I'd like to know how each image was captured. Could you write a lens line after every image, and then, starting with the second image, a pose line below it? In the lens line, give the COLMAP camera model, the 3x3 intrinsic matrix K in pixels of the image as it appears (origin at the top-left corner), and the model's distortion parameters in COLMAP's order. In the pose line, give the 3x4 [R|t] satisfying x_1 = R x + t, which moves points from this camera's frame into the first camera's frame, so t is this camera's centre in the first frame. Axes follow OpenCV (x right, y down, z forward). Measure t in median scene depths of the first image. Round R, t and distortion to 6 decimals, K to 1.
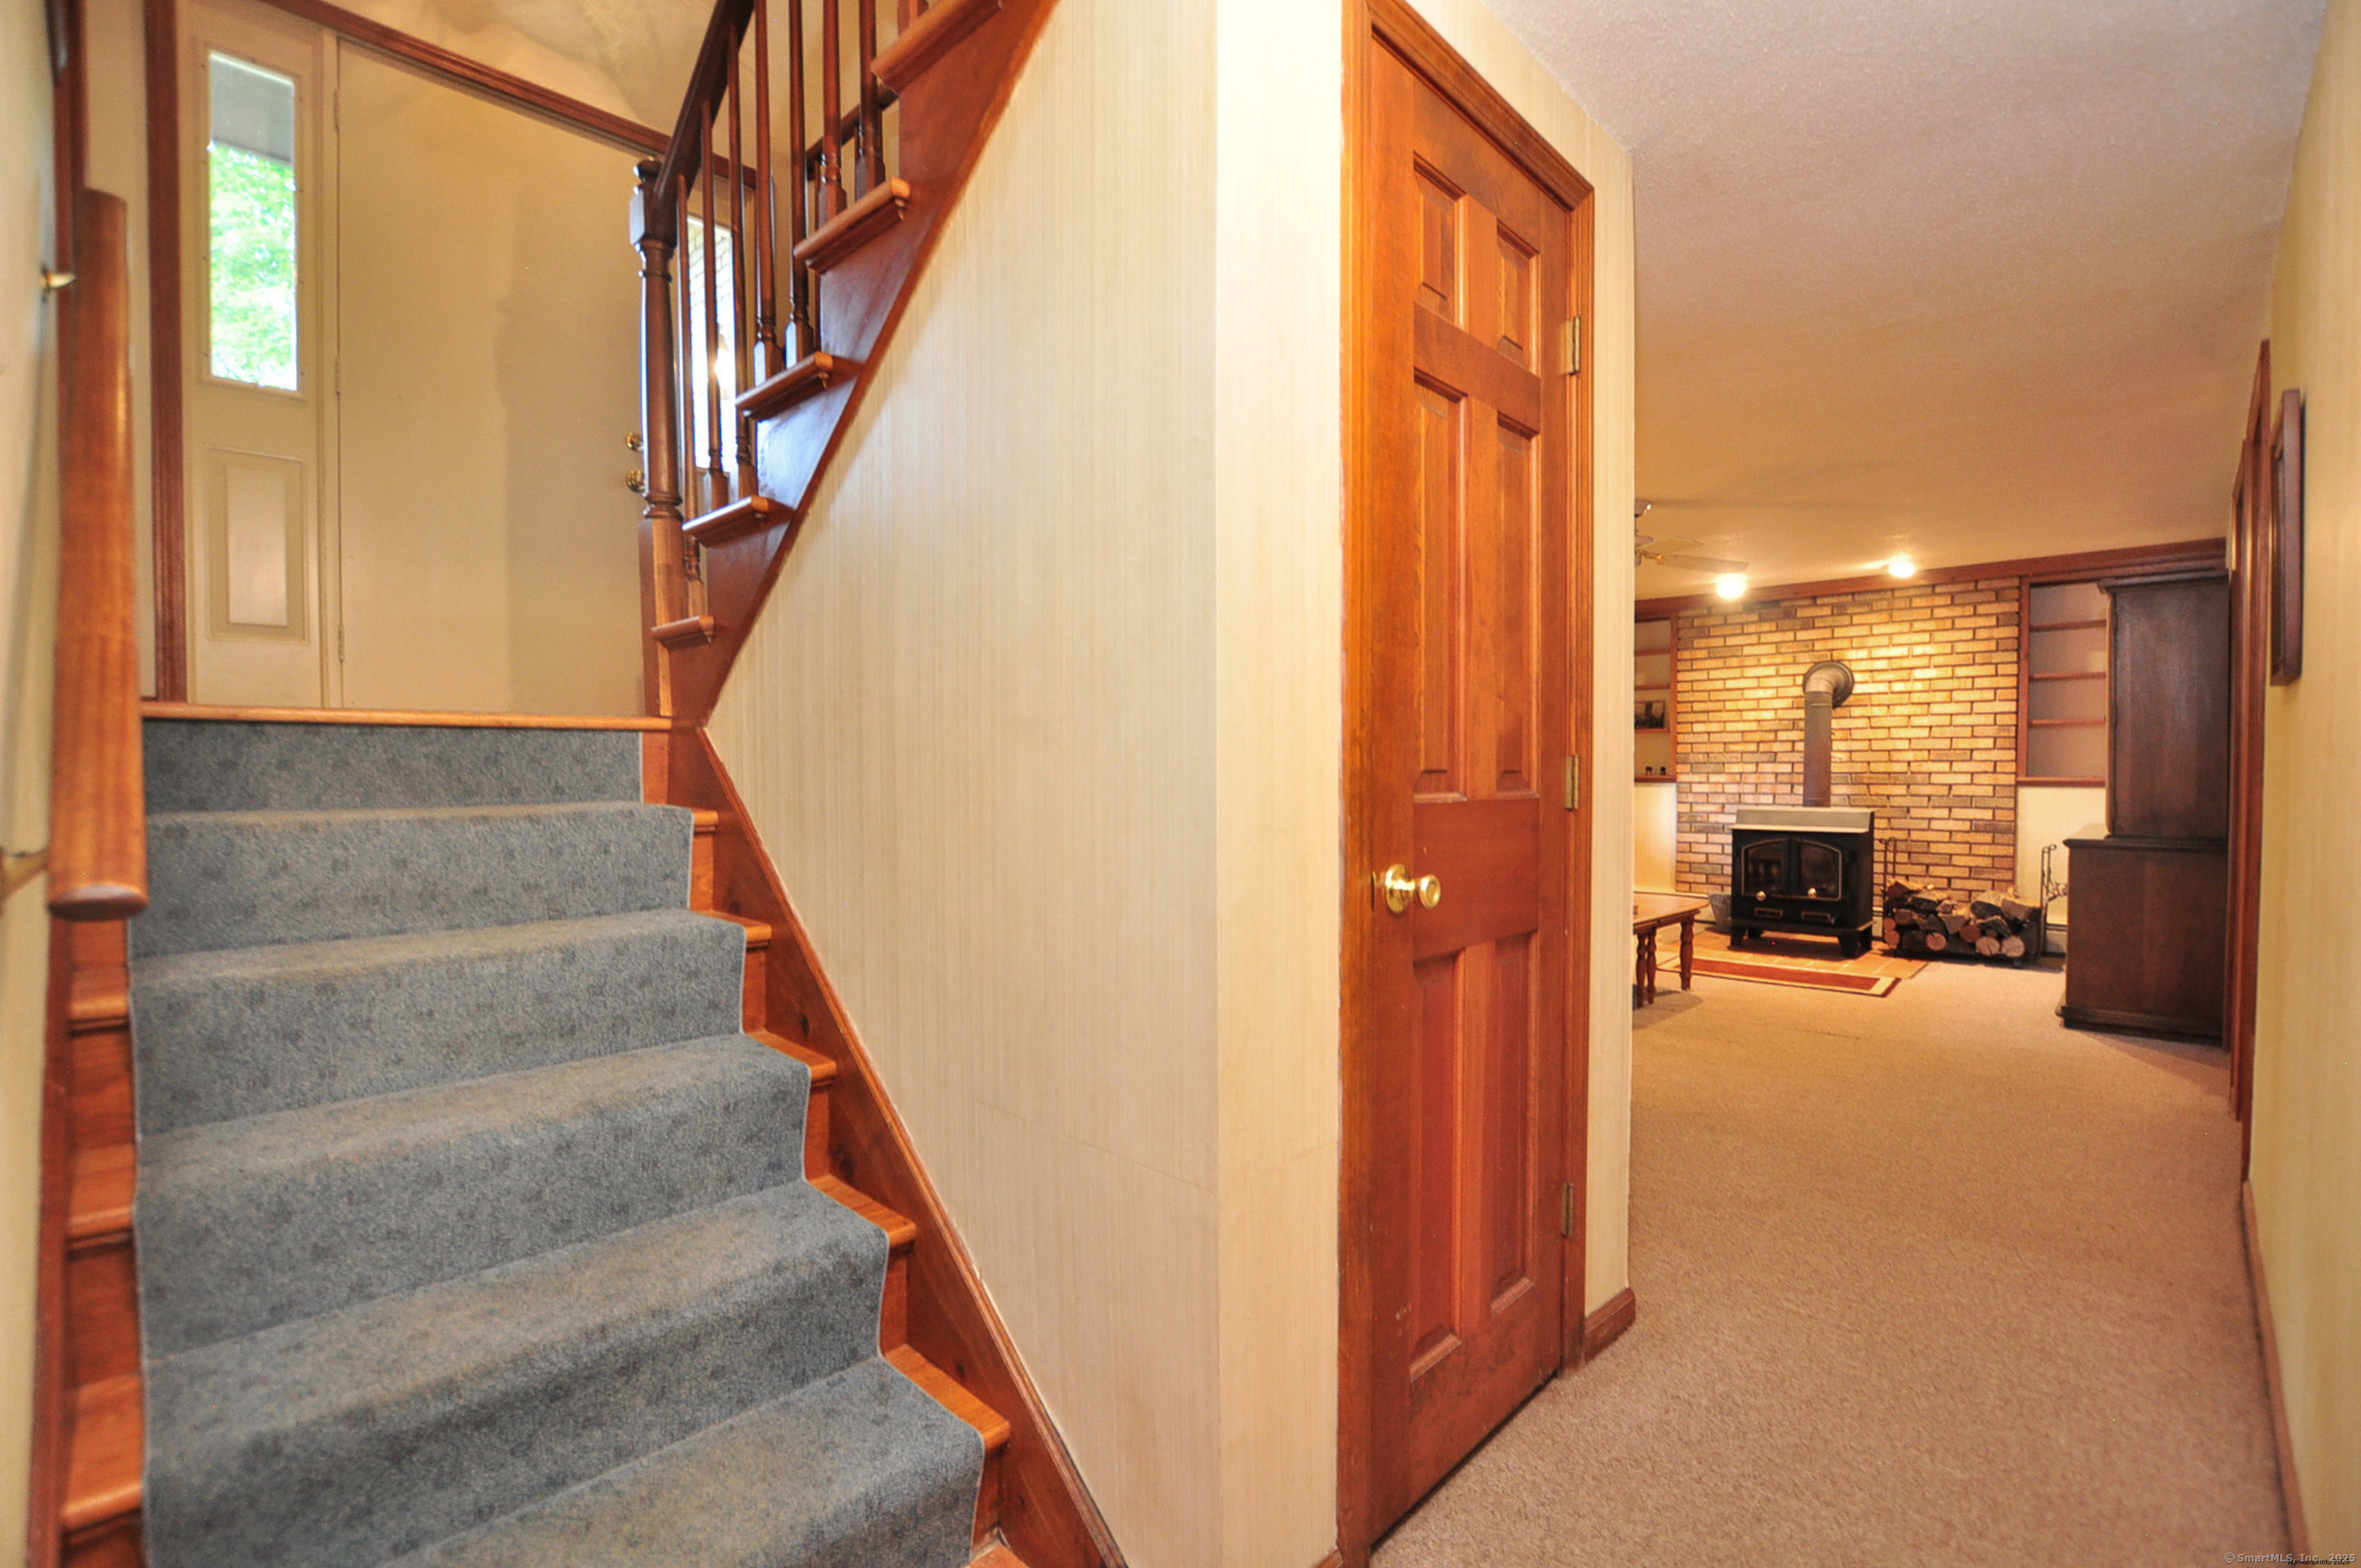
lens RADIAL K [[1047.8, 0, 1183.2], [0, 1047.8, 784.1], [0, 0, 1]] dist [-0.001236, -0.000148]
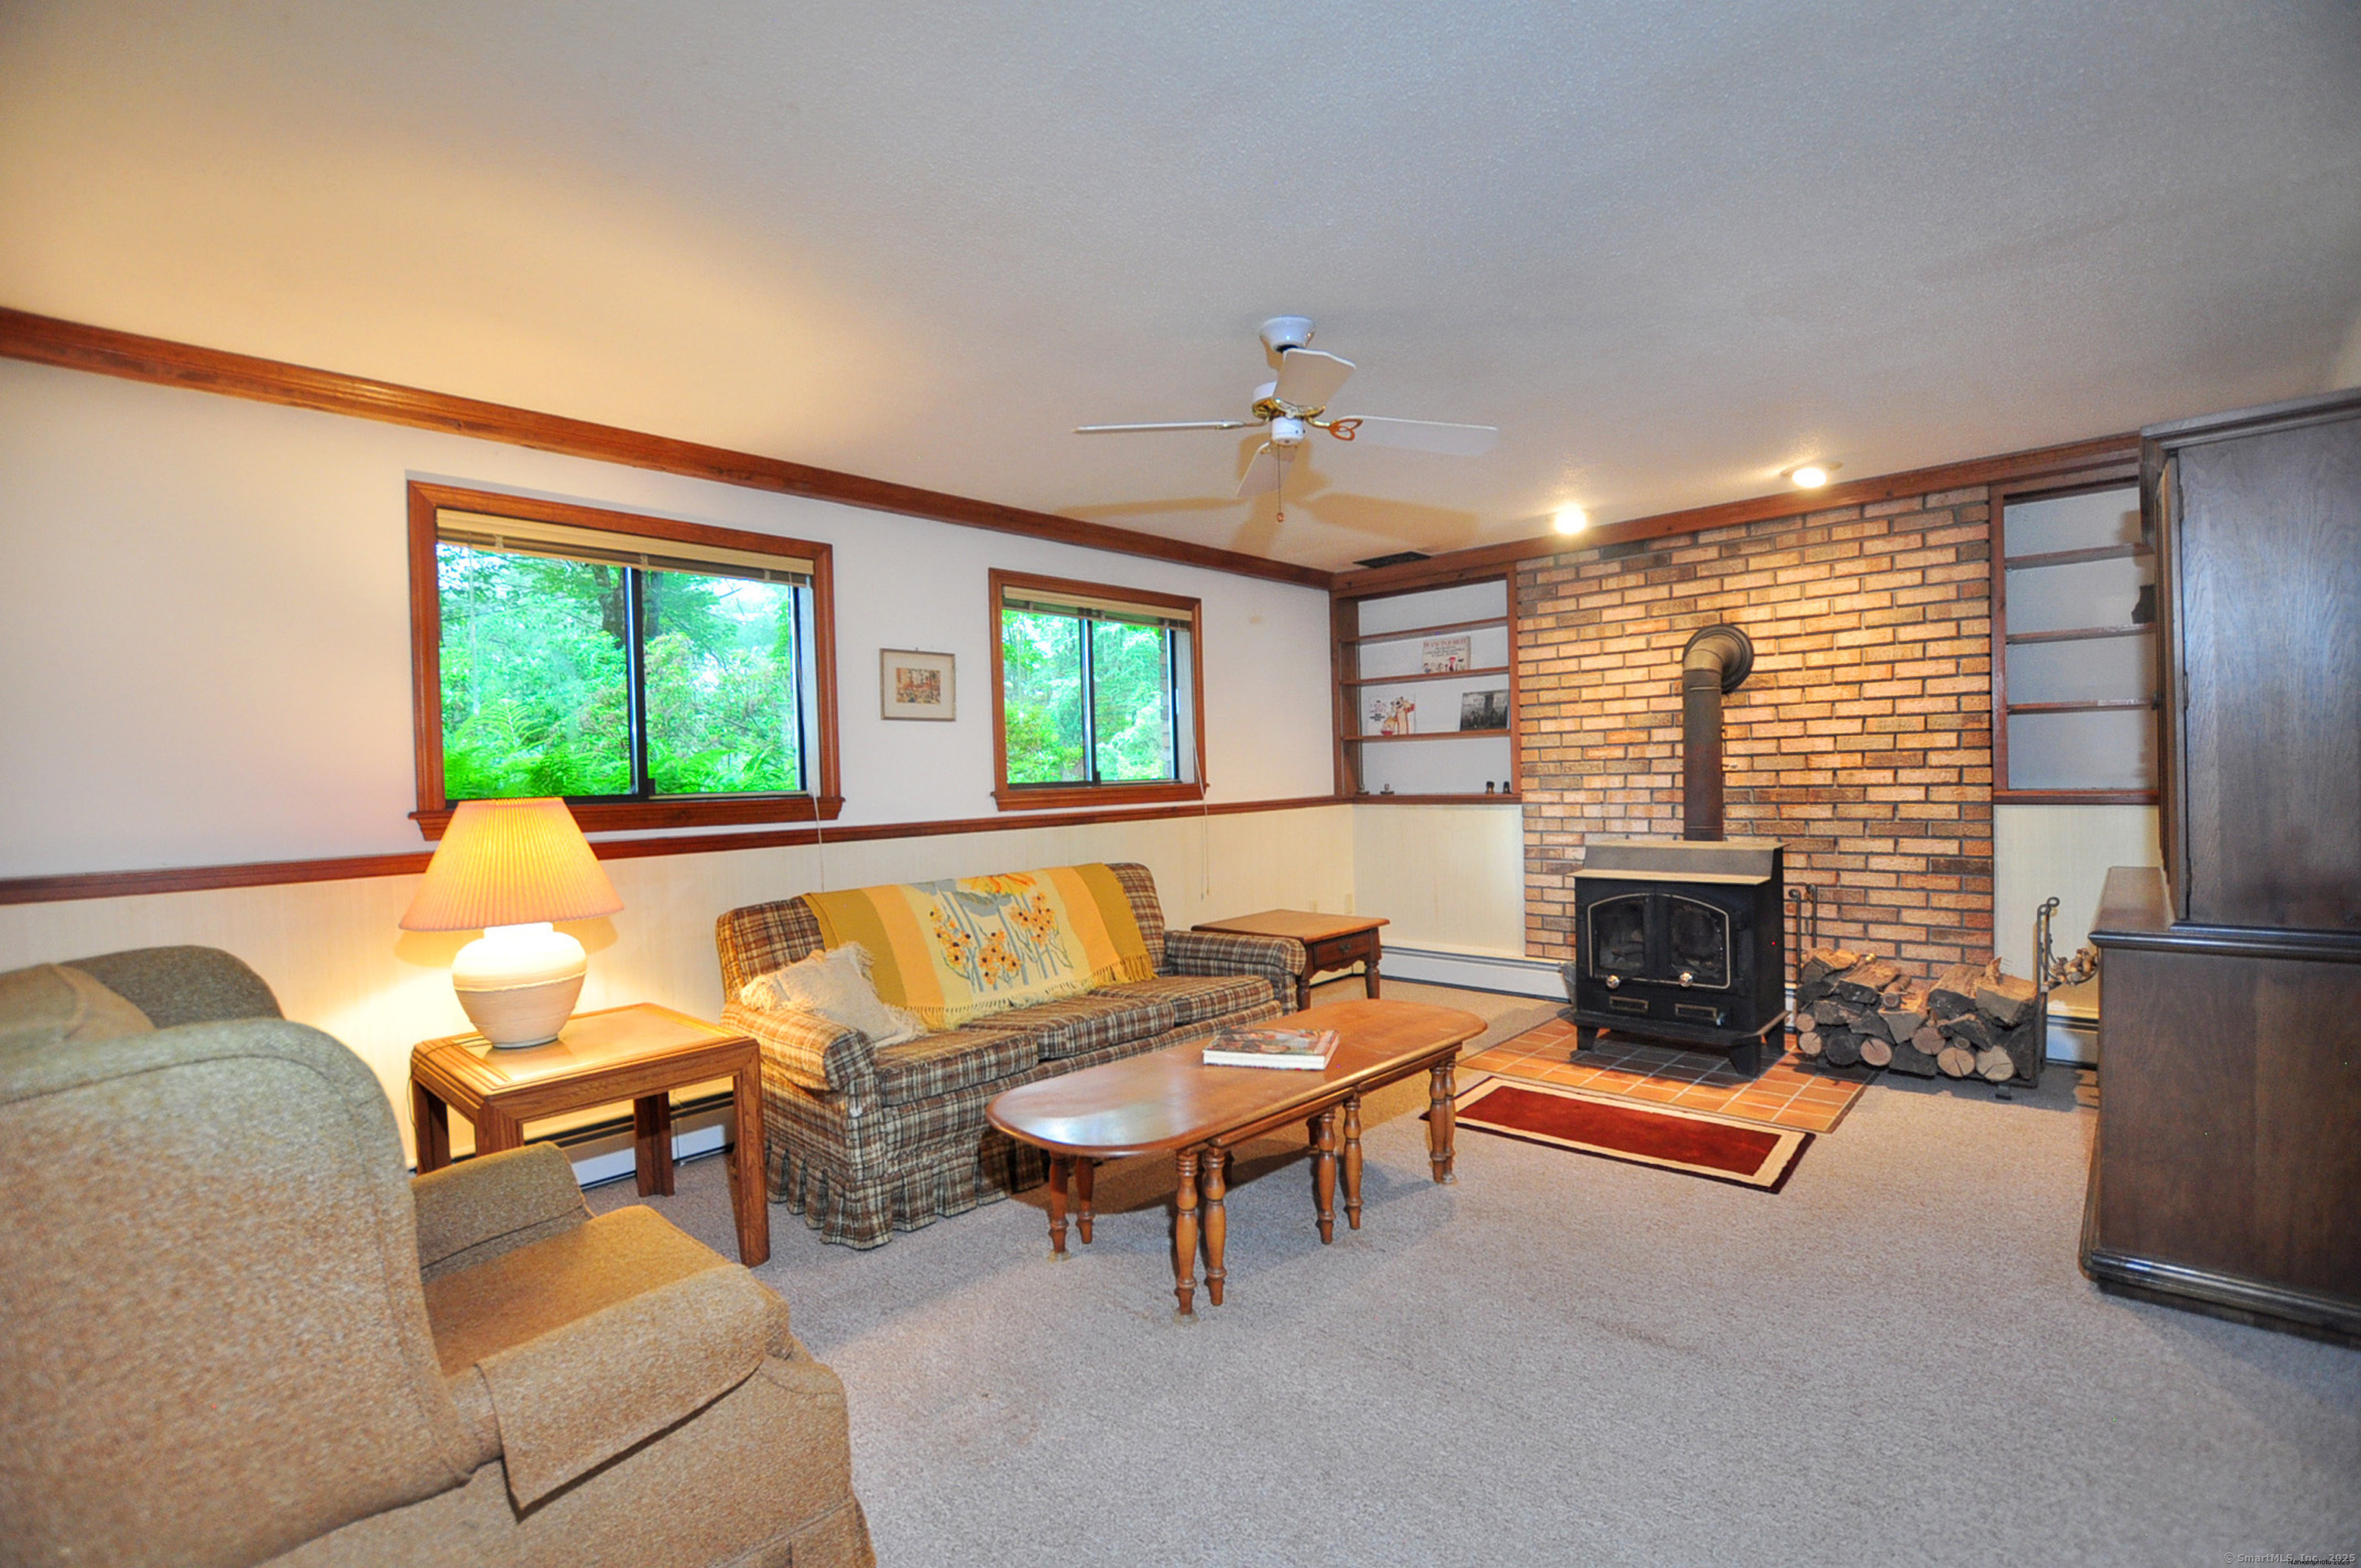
lens RADIAL K [[1047.8, 0, 1177.8], [0, 1047.8, 787.3], [0, 0, 1]] dist [-0.001236, -0.000148]
pose [[0.999550, -0.027157, 0.012710, 0.262582], [0.027187, 0.999628, -0.002148, -0.020134], [-0.012647, 0.002493, 0.999917, 0.331926]]
